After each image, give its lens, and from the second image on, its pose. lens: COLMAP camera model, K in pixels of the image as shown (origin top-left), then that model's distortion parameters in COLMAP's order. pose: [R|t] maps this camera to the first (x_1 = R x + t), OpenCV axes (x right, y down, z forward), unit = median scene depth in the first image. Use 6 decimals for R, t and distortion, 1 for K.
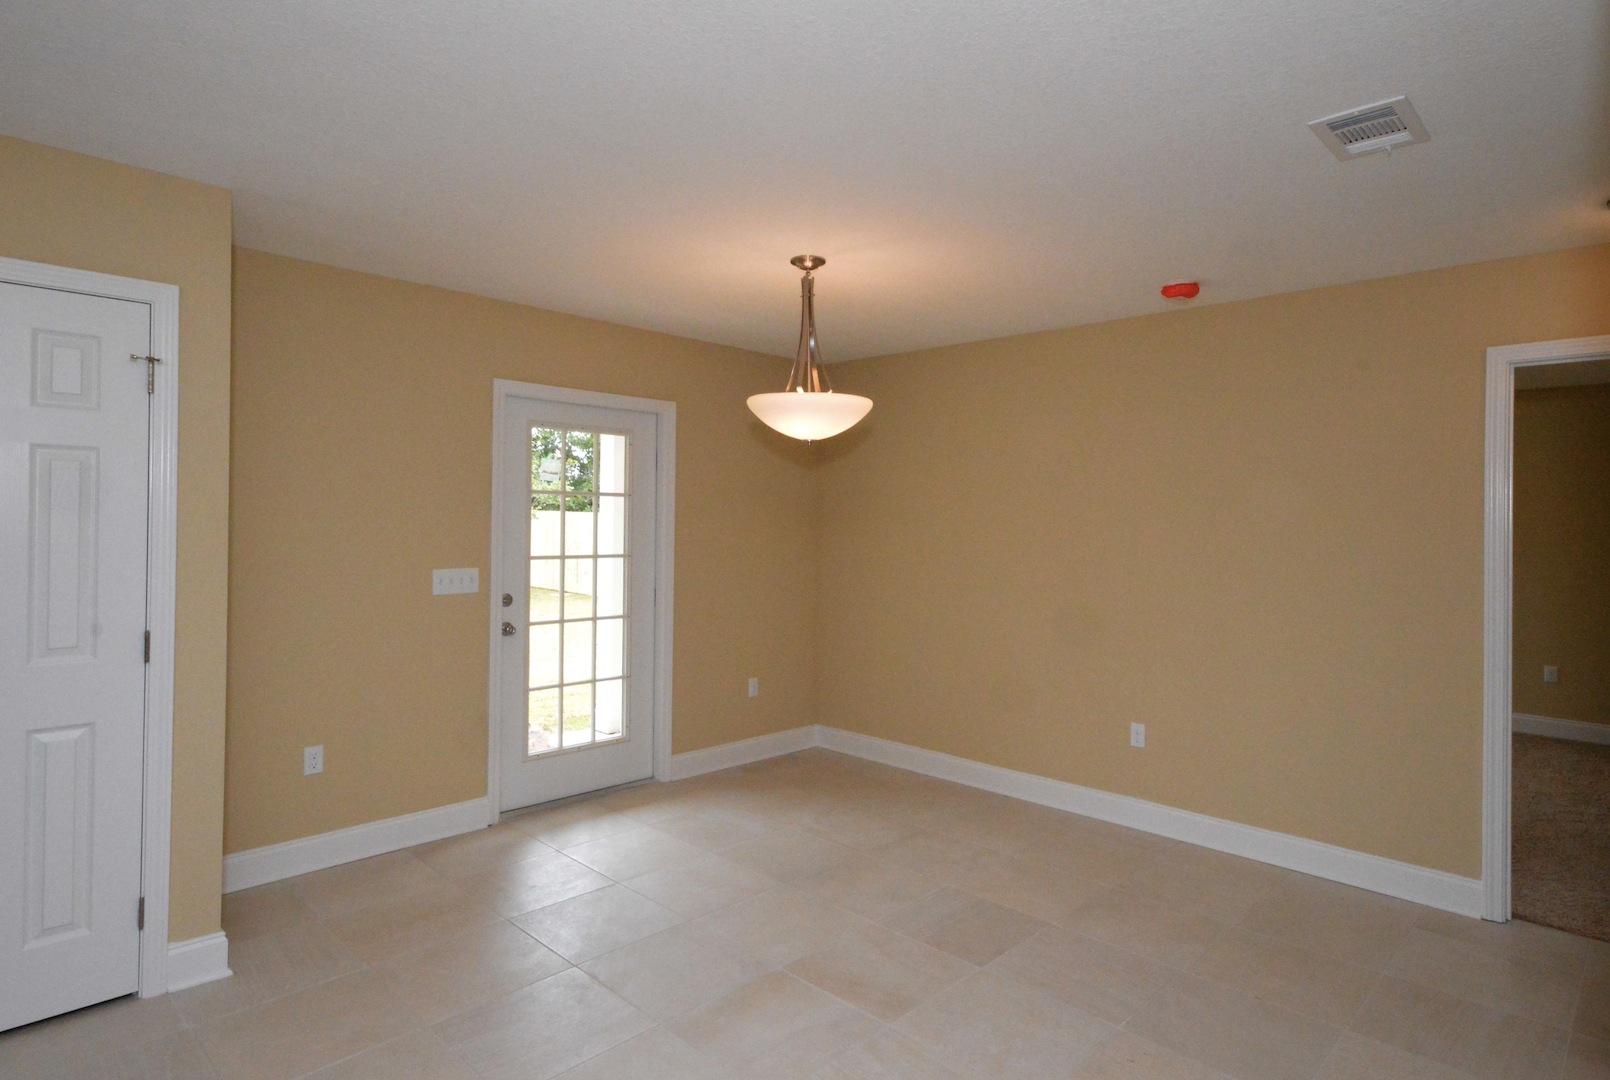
lens RADIAL K [[892.5, 0, 804.8], [0, 892.5, 532.3], [0, 0, 1]] dist [0.028330, 0.000358]
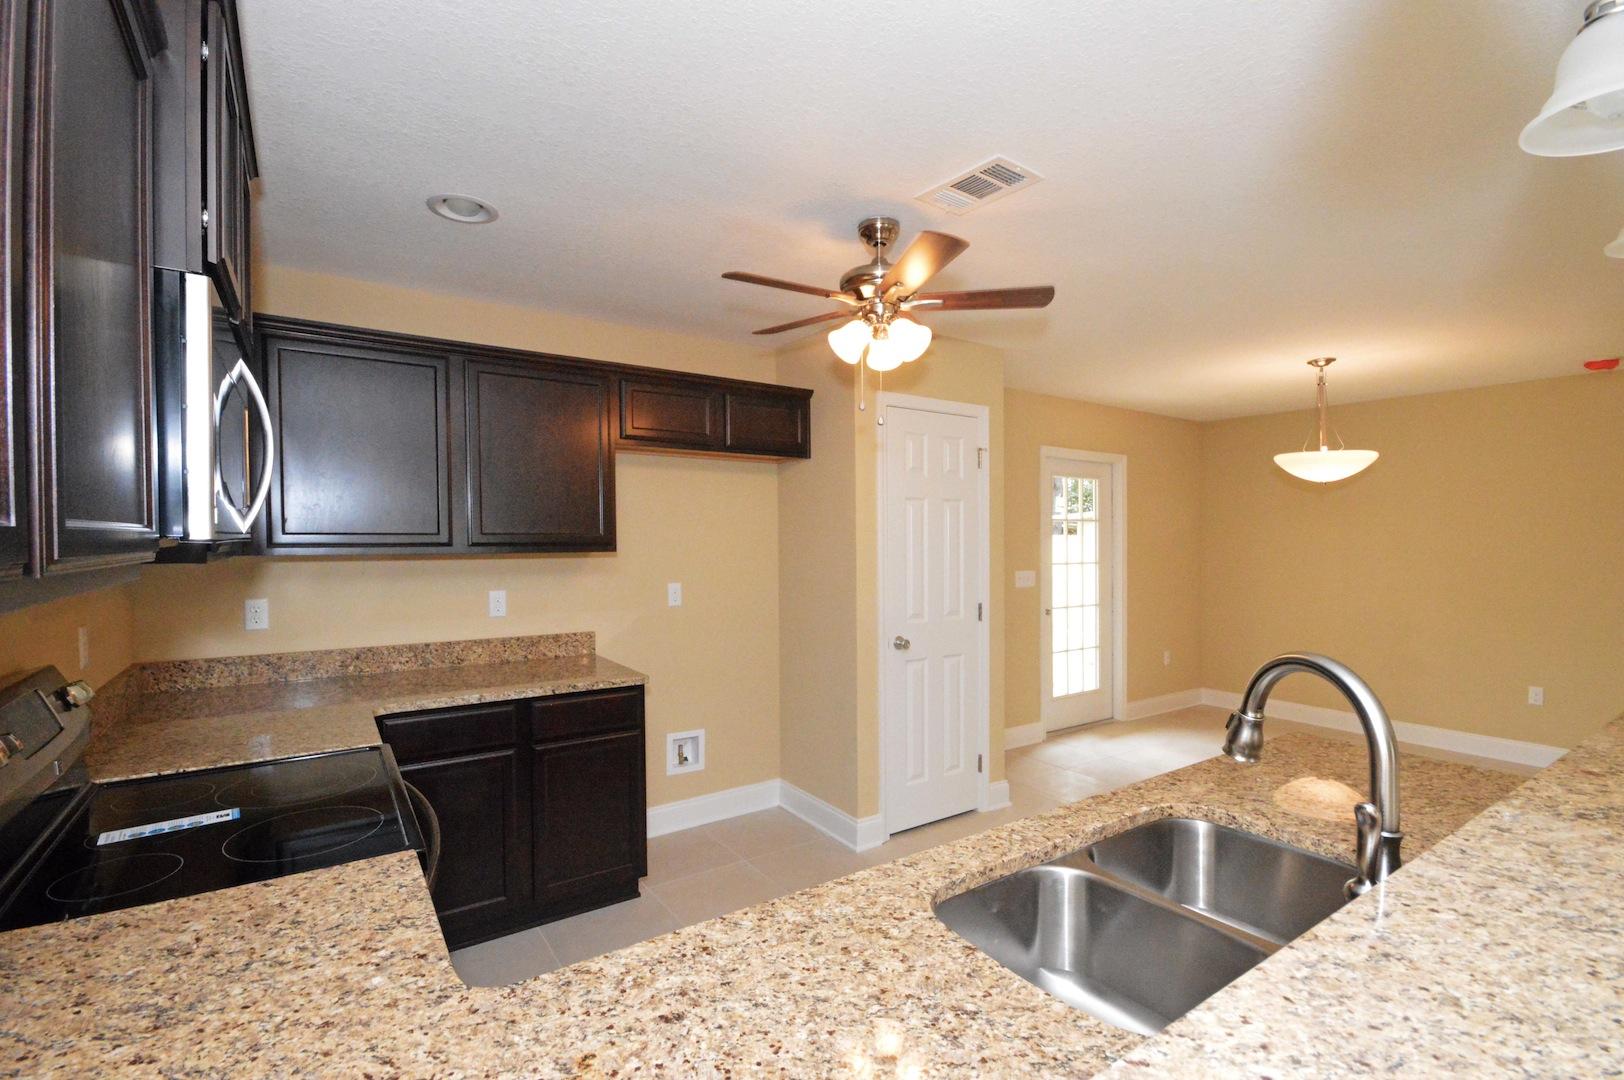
lens RADIAL K [[729.3, 0, 812.7], [0, 729.3, 532.5], [0, 0, 1]] dist [0.001133, 0.000446]
pose [[0.979296, -0.014867, -0.201888, -0.449977], [0.010052, 0.999640, -0.024856, 0.002144], [0.202185, 0.022312, 0.979093, -0.272659]]
